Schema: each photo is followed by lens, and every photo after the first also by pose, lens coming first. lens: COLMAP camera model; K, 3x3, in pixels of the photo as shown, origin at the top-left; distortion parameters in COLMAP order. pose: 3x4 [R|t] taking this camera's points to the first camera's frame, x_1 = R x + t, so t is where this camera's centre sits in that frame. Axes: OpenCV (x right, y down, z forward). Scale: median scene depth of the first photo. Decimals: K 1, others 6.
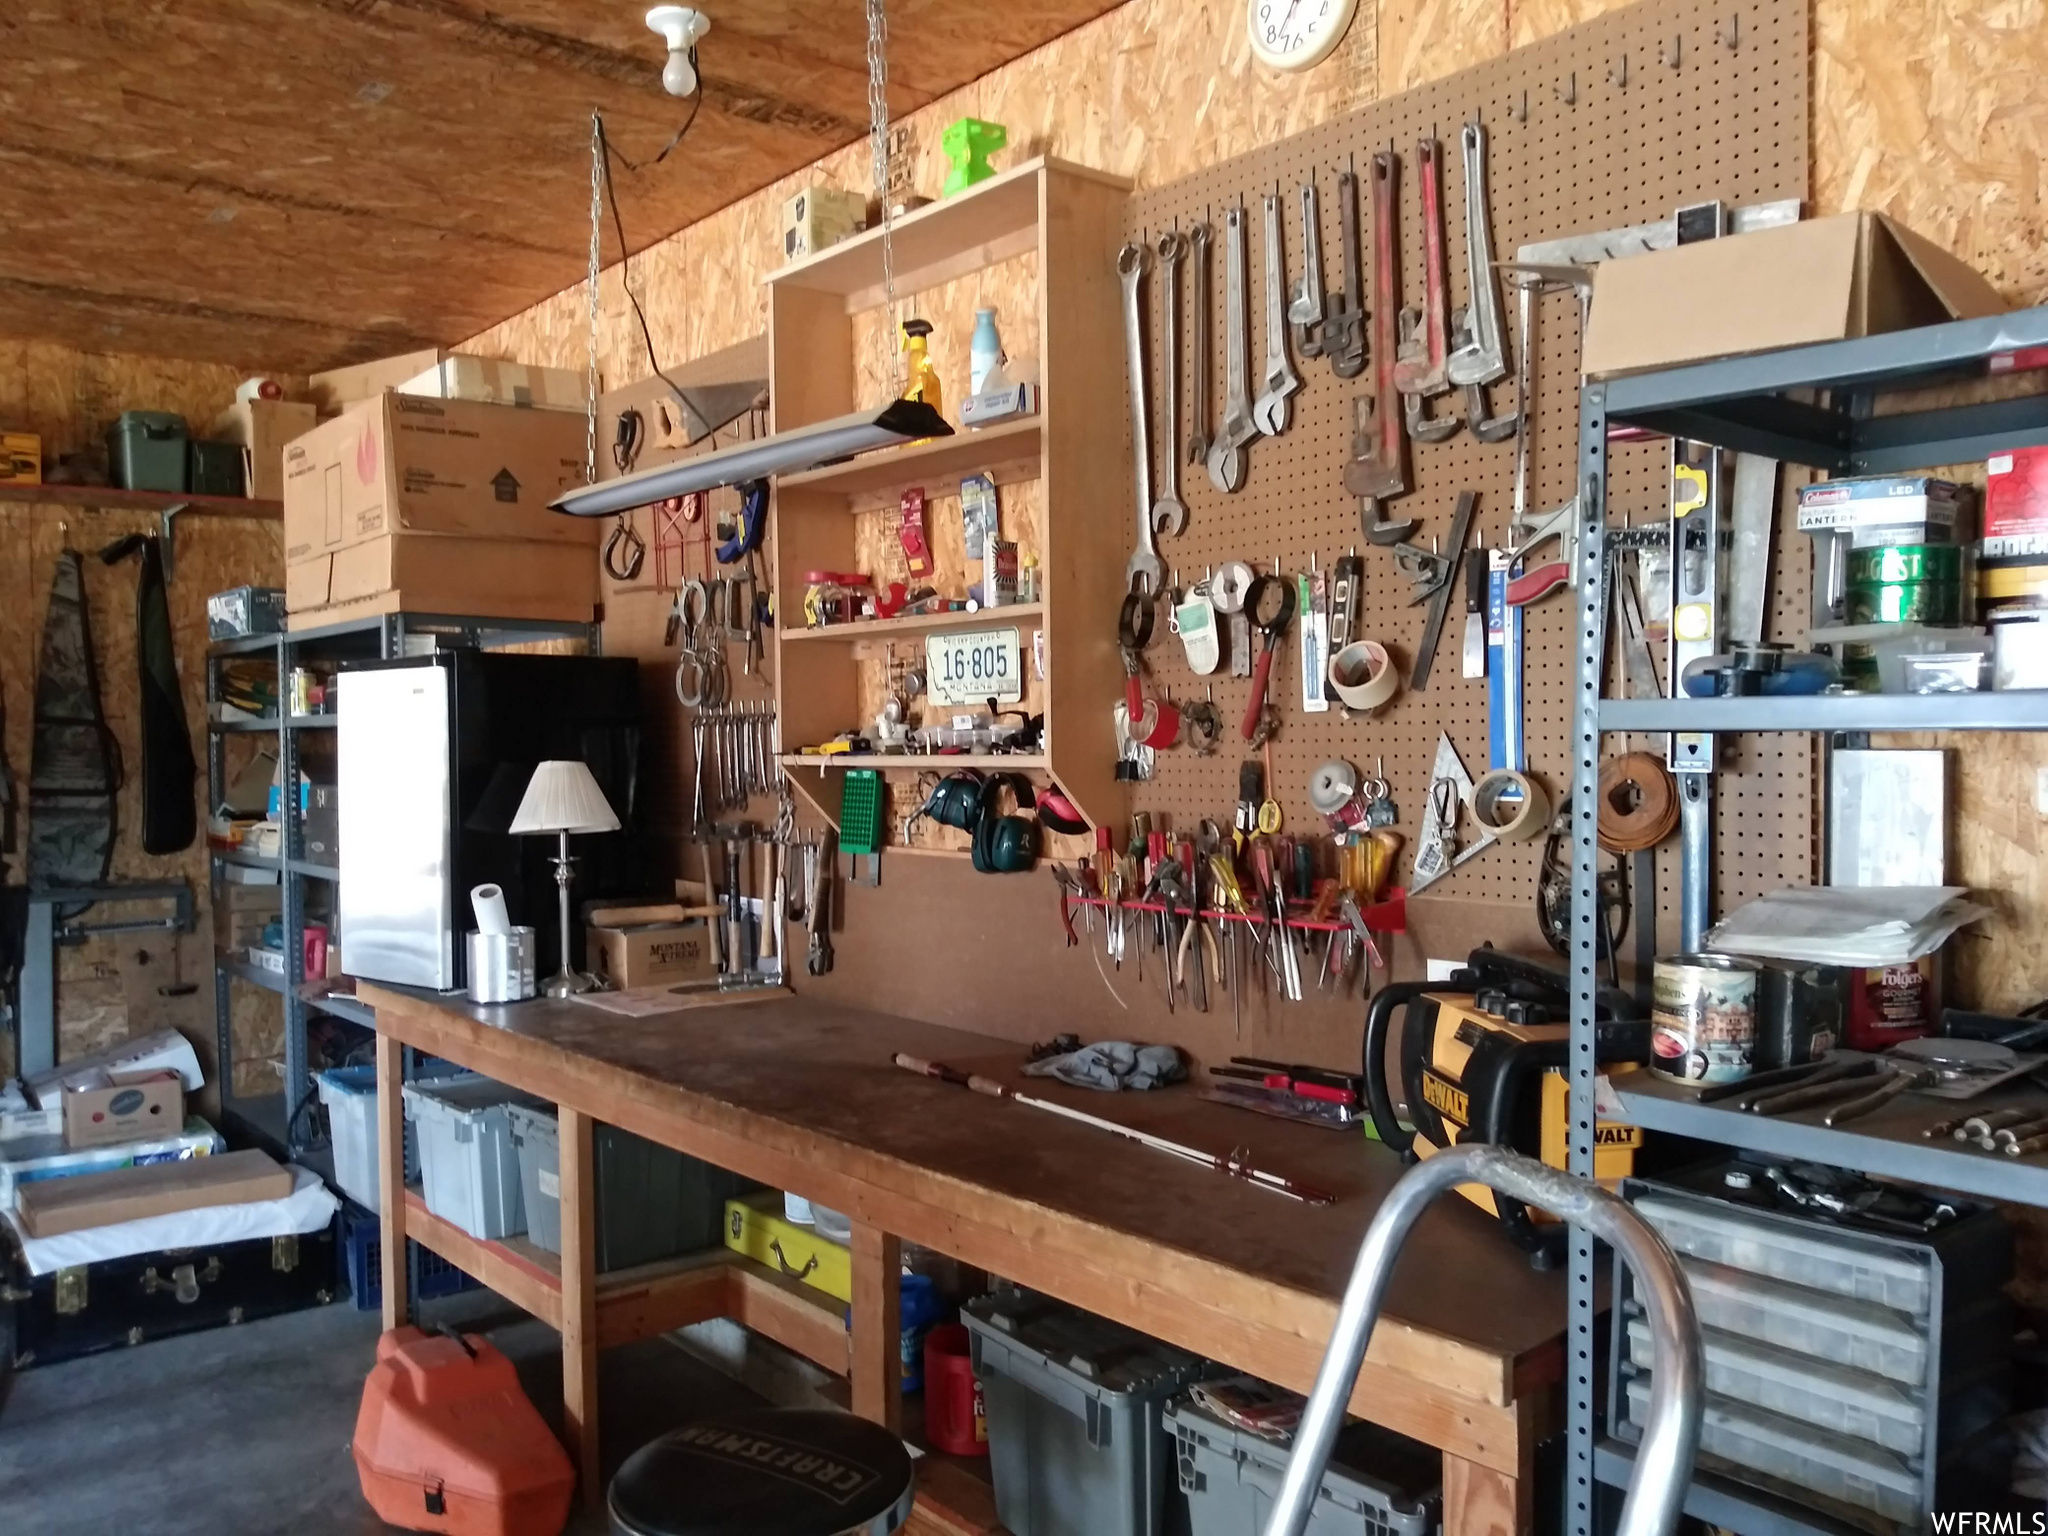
lens RADIAL K [[1601.6, 0, 1023.4], [0, 1601.6, 768.0], [0, 0, 1]] dist [-0.000264, -0.014207]
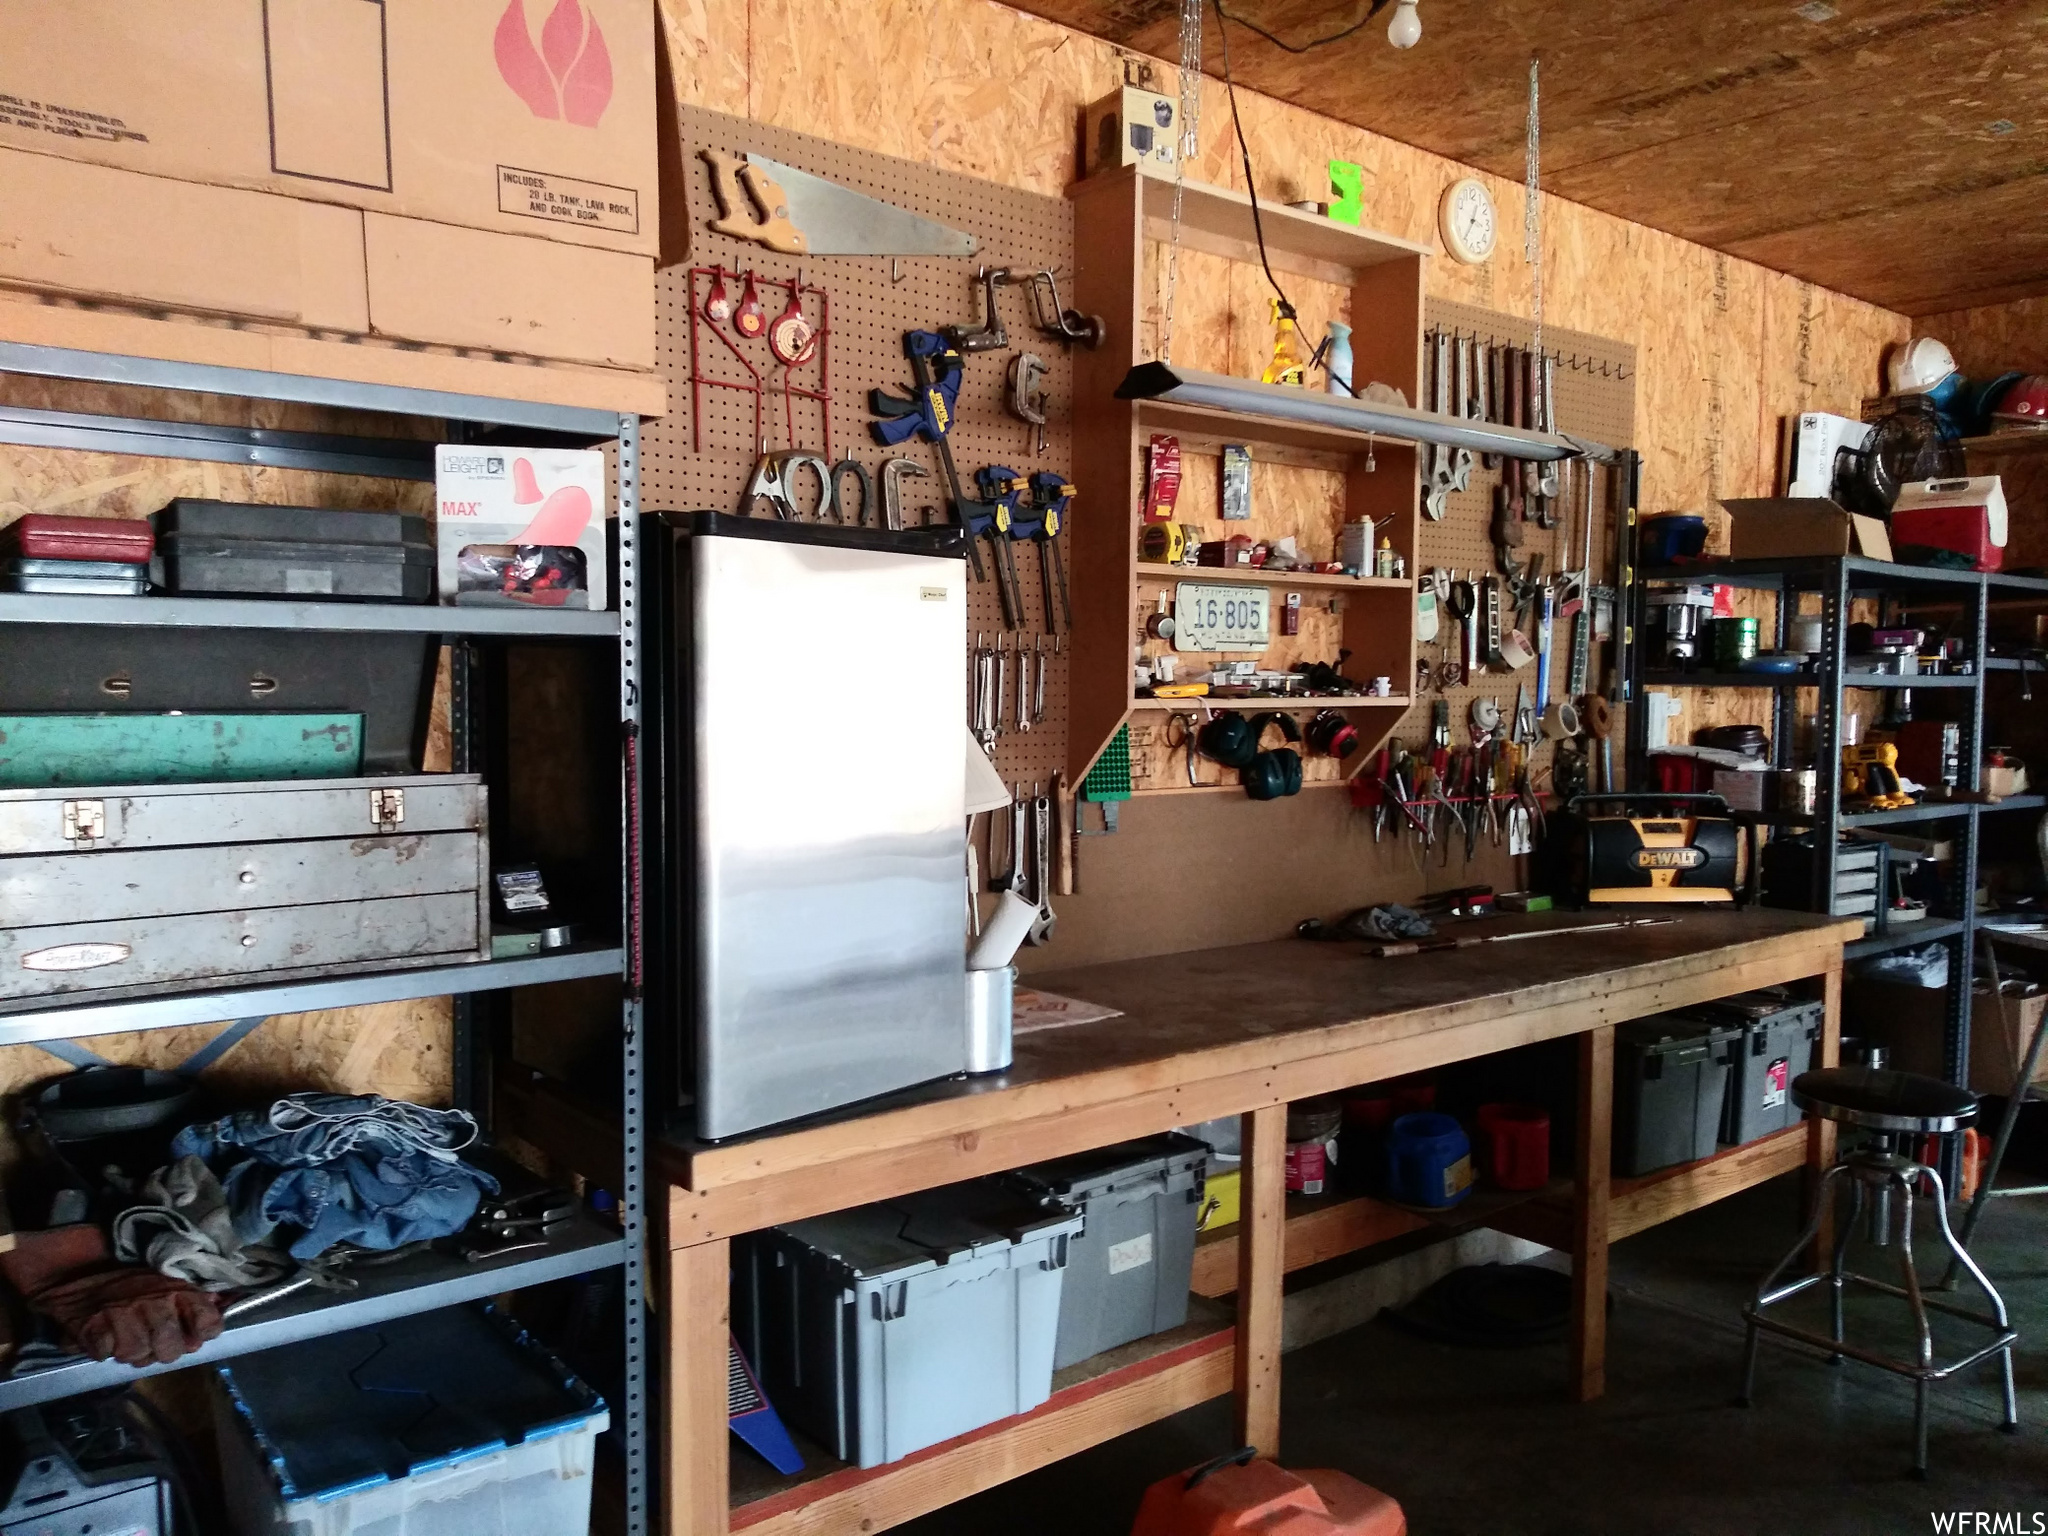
lens RADIAL K [[1601.6, 0, 1024.1], [0, 1601.6, 775.2], [0, 0, 1]] dist [-0.000264, -0.014207]
pose [[0.020439, -0.050694, 0.998505, -1.394694], [0.010784, 0.998667, 0.050482, -0.014437], [-0.999733, 0.009736, 0.020958, 1.364318]]
